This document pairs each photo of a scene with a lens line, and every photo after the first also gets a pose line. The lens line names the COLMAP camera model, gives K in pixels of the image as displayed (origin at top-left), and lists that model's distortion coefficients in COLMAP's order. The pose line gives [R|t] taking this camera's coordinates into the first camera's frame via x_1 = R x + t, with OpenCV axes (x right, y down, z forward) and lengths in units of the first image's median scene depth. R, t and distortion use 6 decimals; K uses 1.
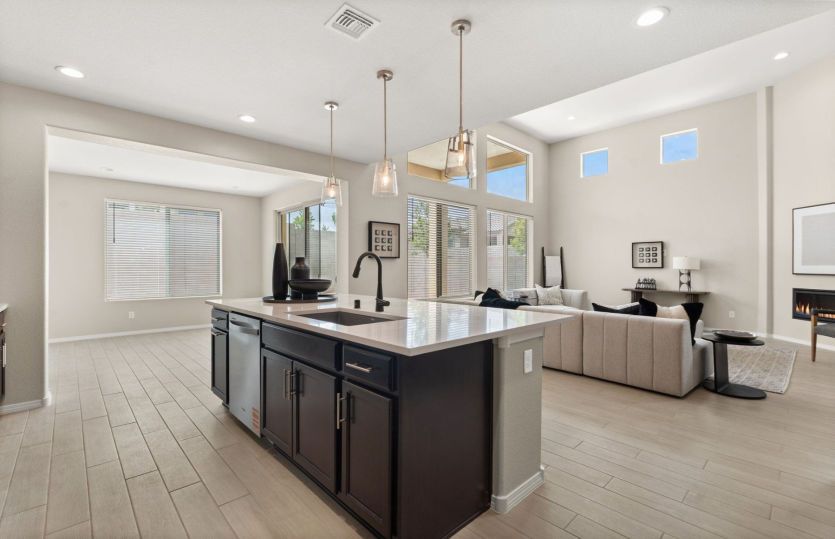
lens RADIAL K [[373.2, 0, 417.4], [0, 373.2, 267.5], [0, 0, 1]] dist [0.001128, 0.000521]
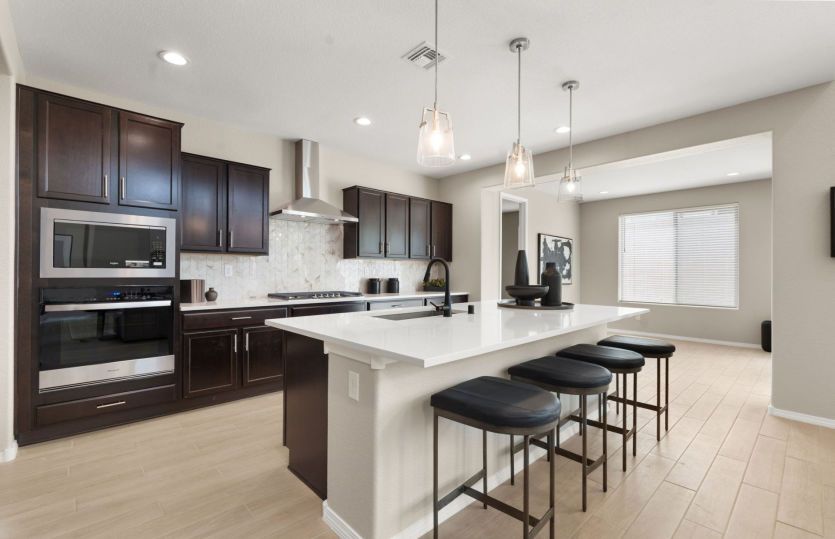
lens RADIAL K [[373.2, 0, 413.7], [0, 373.2, 271.9], [0, 0, 1]] dist [0.001128, 0.000521]
pose [[-0.002260, -0.003788, -0.999990, 0.762050], [-0.005320, 0.999979, -0.003776, 0.000660], [0.999983, 0.005311, -0.002280, 0.767533]]
